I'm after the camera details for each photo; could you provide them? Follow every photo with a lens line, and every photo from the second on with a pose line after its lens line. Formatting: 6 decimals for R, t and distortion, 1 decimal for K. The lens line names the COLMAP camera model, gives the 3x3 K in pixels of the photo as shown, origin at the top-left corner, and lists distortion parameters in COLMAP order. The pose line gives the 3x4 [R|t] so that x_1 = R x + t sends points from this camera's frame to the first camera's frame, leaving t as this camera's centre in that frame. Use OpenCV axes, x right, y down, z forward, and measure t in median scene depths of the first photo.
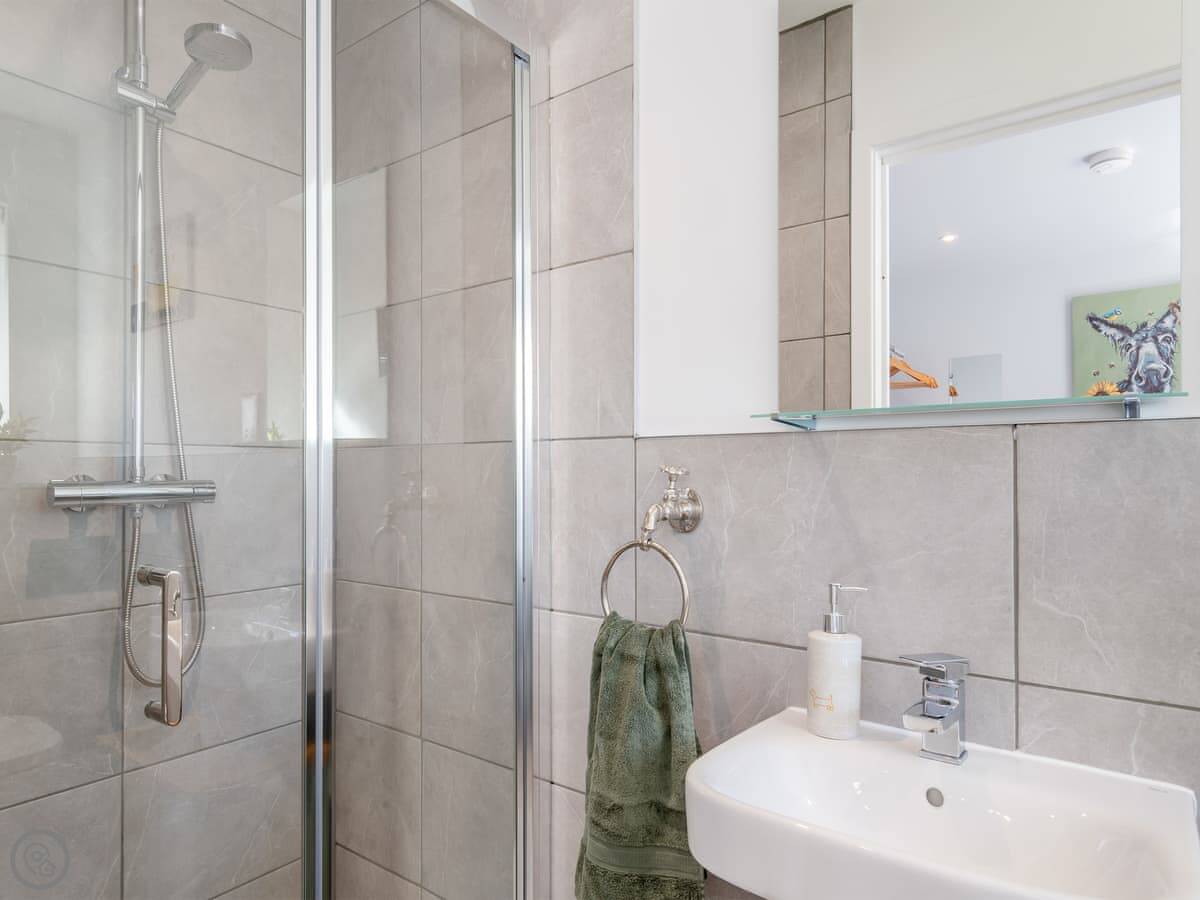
lens RADIAL K [[710.7, 0, 600.6], [0, 710.7, 458.5], [0, 0, 1]] dist [-0.001919, -0.000858]
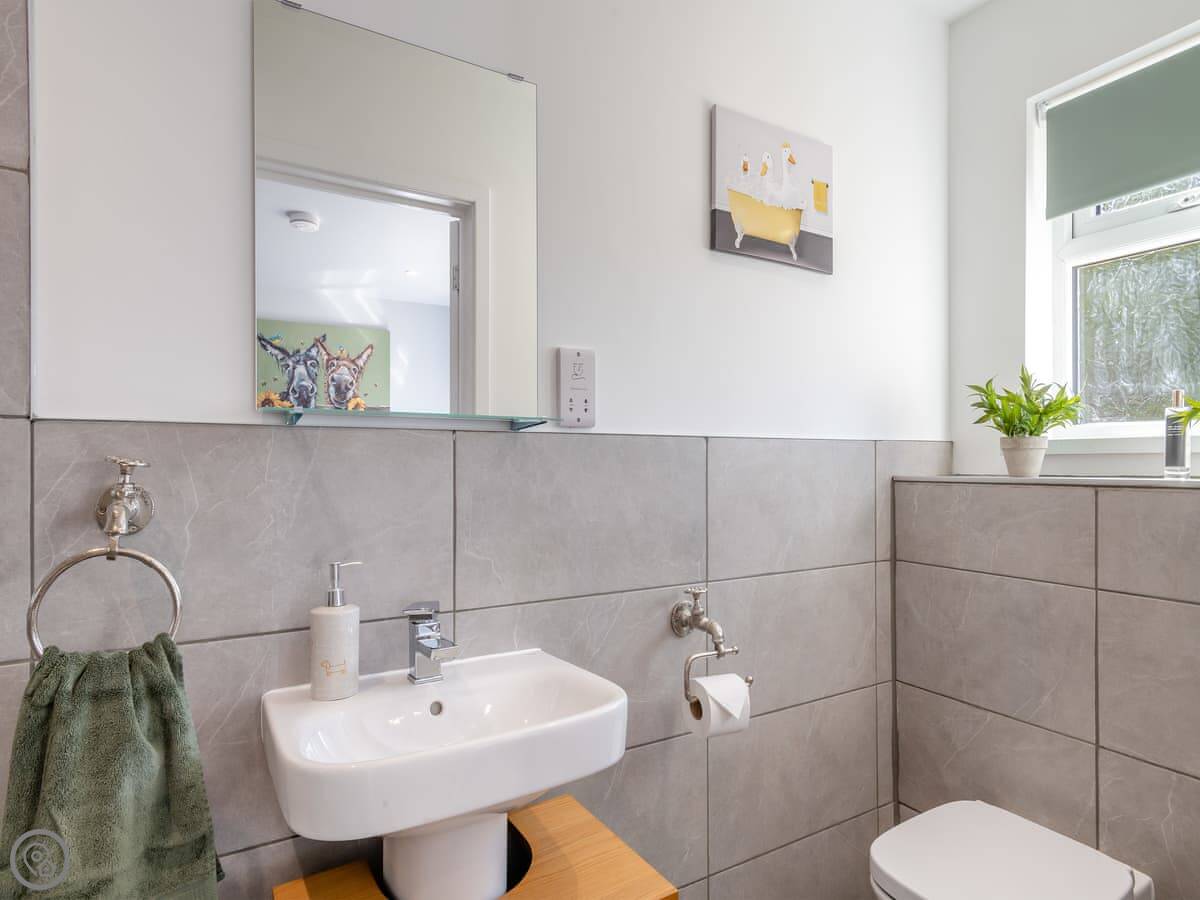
lens RADIAL K [[626.9, 0, 592.7], [0, 626.9, 459.5], [0, 0, 1]] dist [-0.001879, -0.001916]
pose [[0.400559, 0.005546, 0.916254, -0.323793], [-0.016562, 0.999862, 0.001188, 0.003416], [-0.916121, -0.015651, 0.400595, 0.178658]]
